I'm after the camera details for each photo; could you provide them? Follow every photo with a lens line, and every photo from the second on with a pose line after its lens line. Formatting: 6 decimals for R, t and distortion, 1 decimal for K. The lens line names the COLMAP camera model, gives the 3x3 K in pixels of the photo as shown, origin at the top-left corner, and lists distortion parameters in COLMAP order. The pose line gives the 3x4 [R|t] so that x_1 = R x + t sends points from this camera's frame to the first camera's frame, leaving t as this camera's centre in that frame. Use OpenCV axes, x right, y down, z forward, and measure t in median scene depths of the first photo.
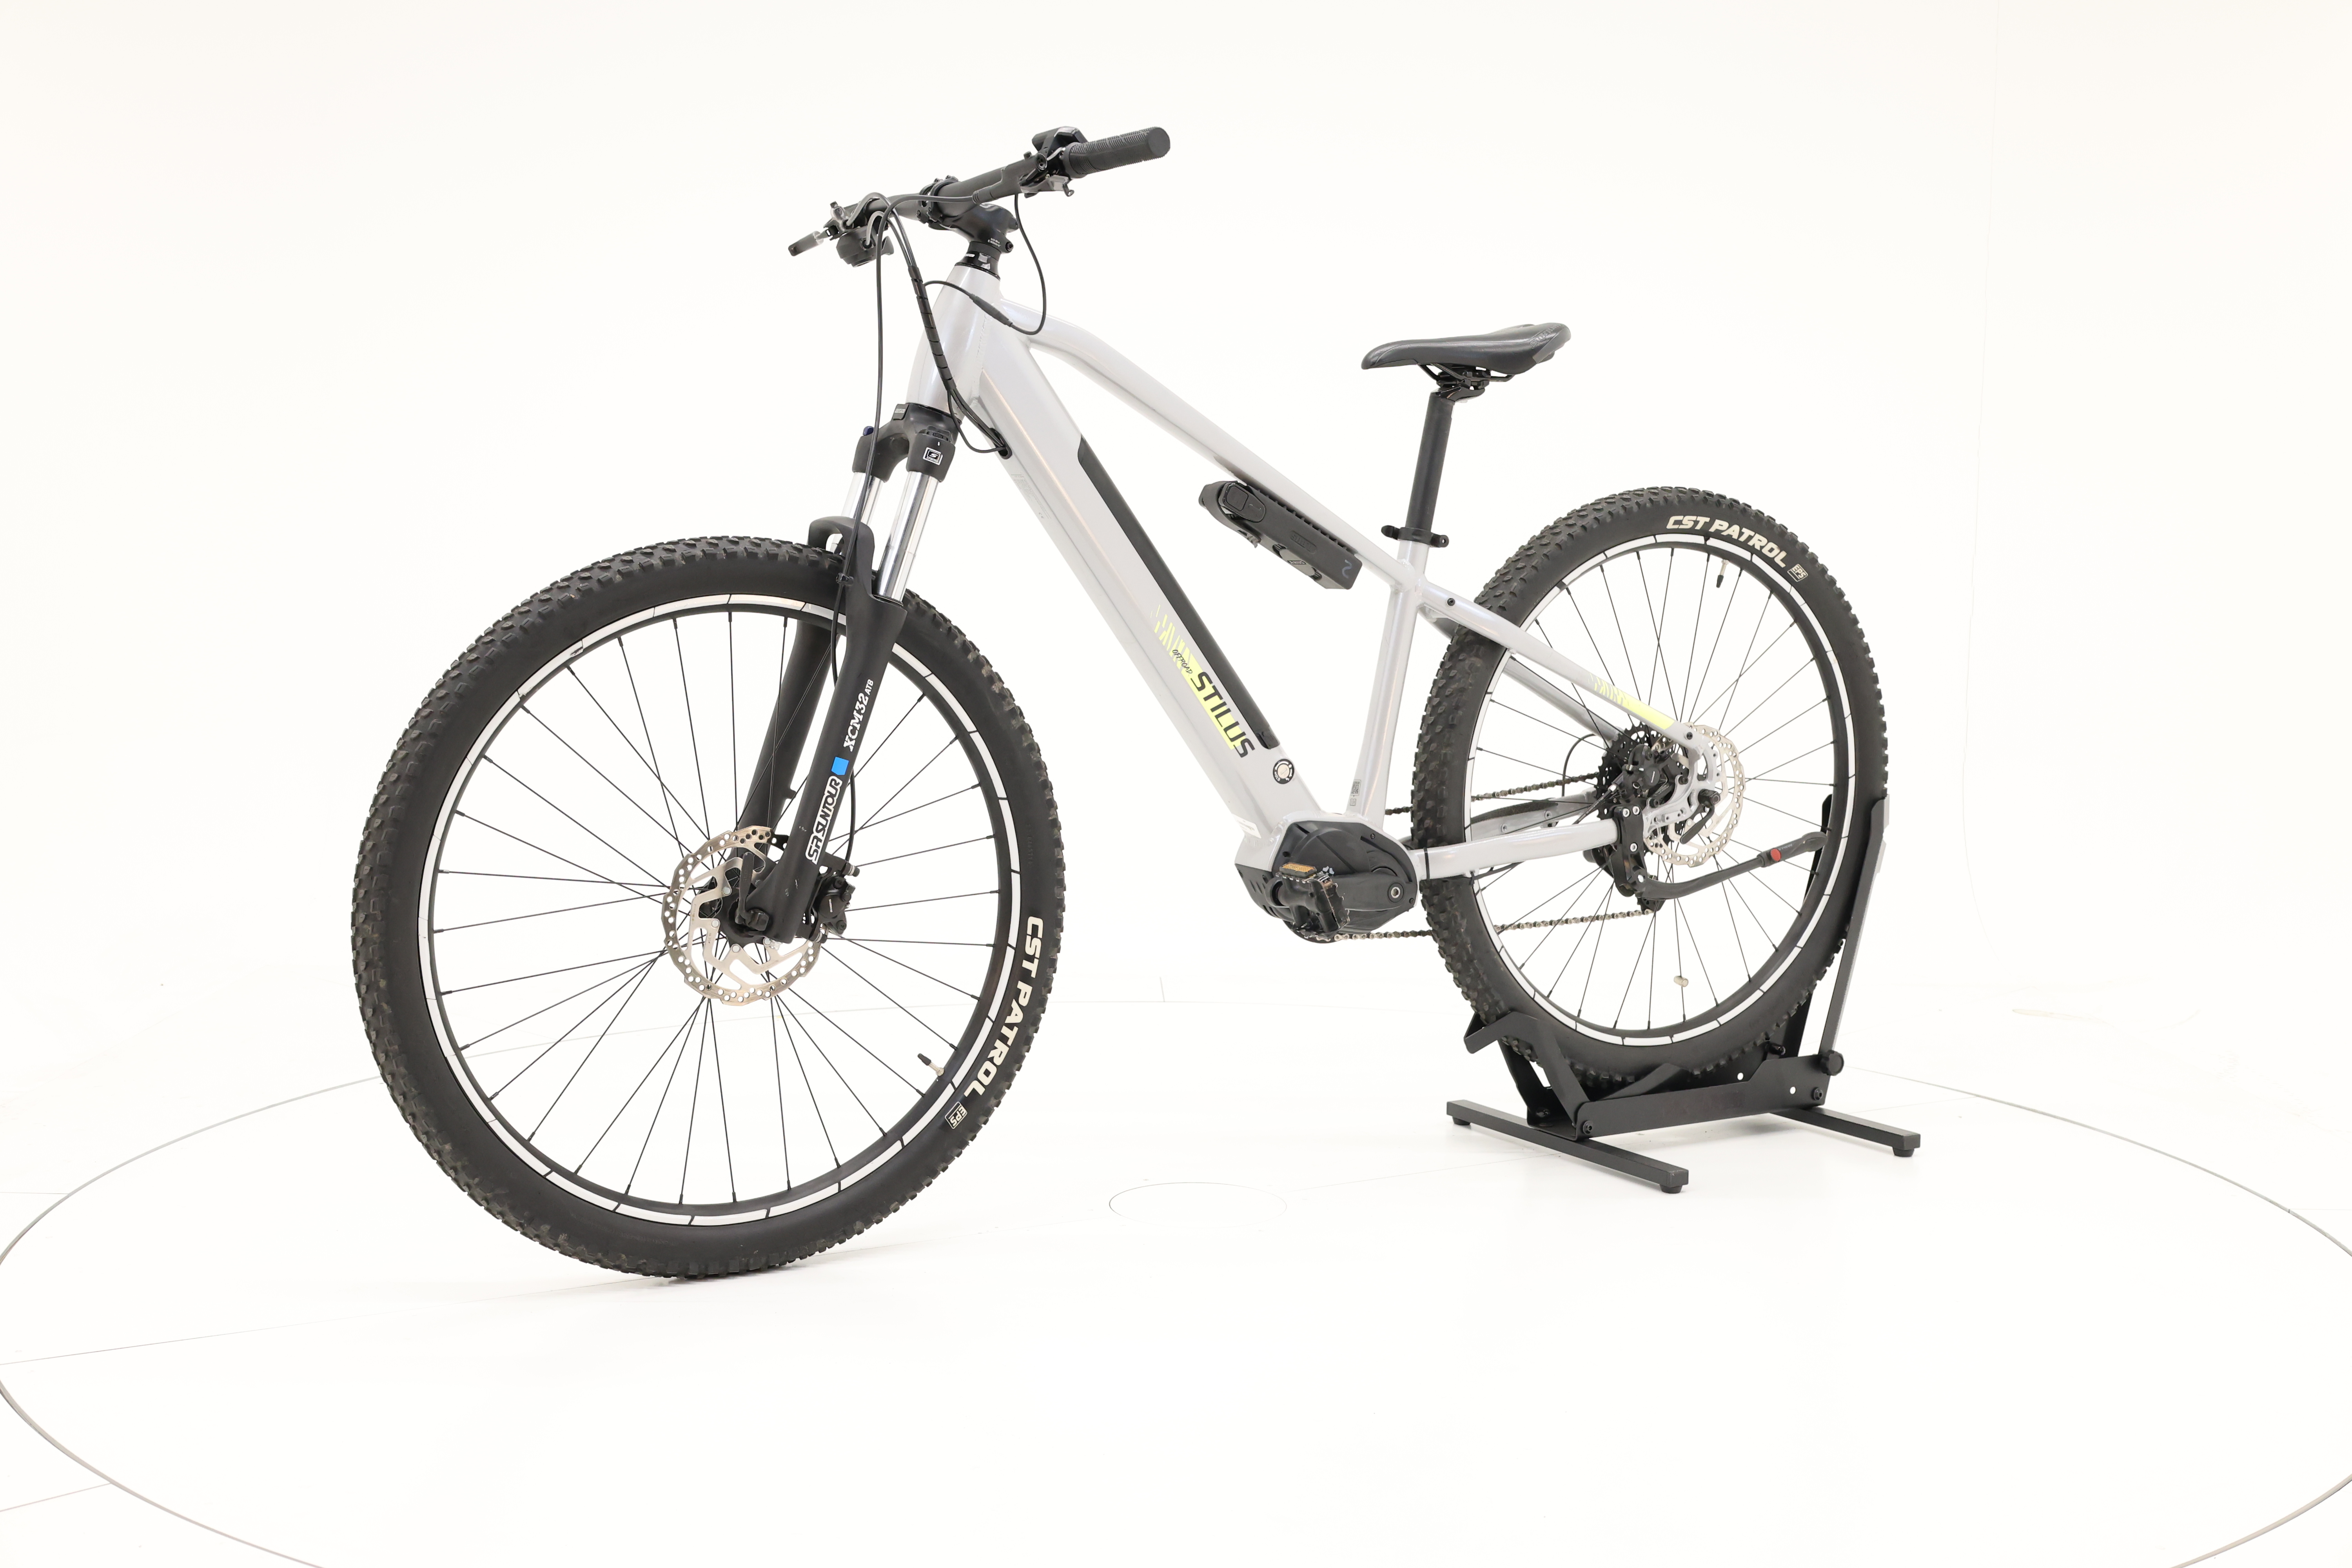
lens RADIAL K [[2638.0, 0, 1175.7], [0, 2638.0, 789.3], [0, 0, 1]] dist [-0.001255, 0.000000]
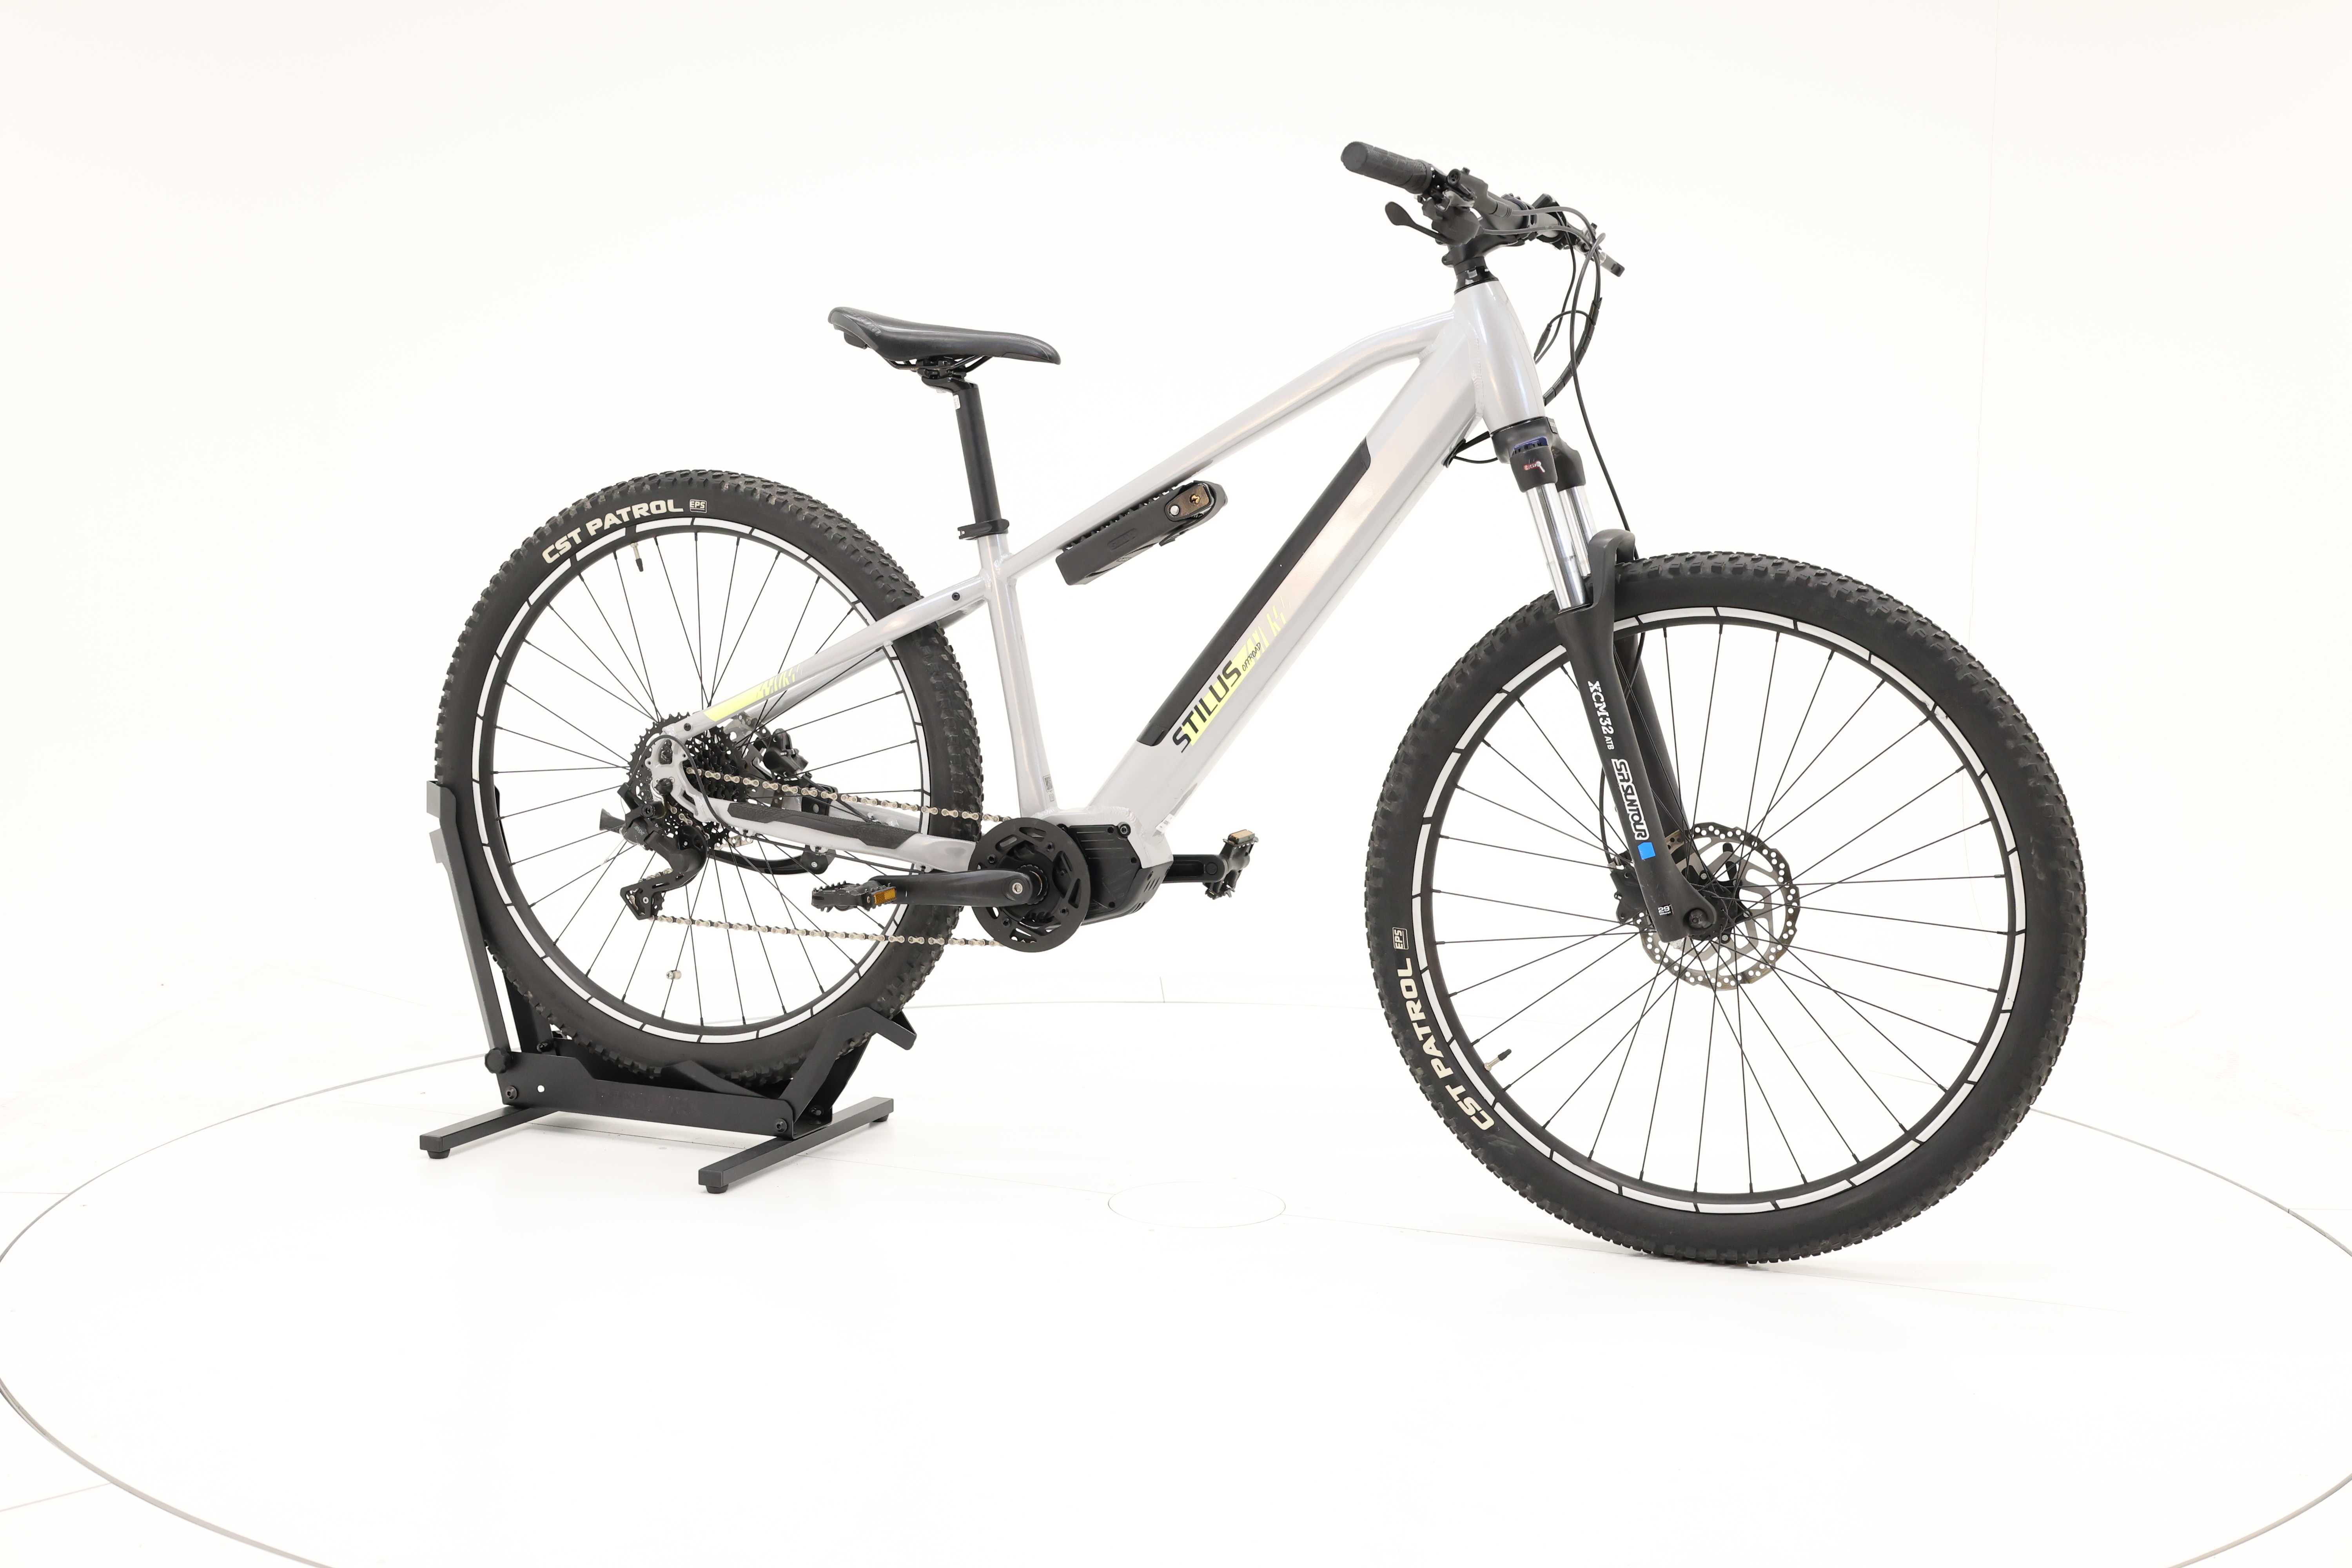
lens RADIAL K [[2638.0, 0, 1179.7], [0, 2638.0, 777.2], [0, 0, 1]] dist [-0.001255, 0.000000]
pose [[-0.607690, -0.102866, 0.787484, -0.784761], [0.054438, 0.983848, 0.170525, -0.178710], [-0.792306, 0.146496, -0.592275, 1.629529]]
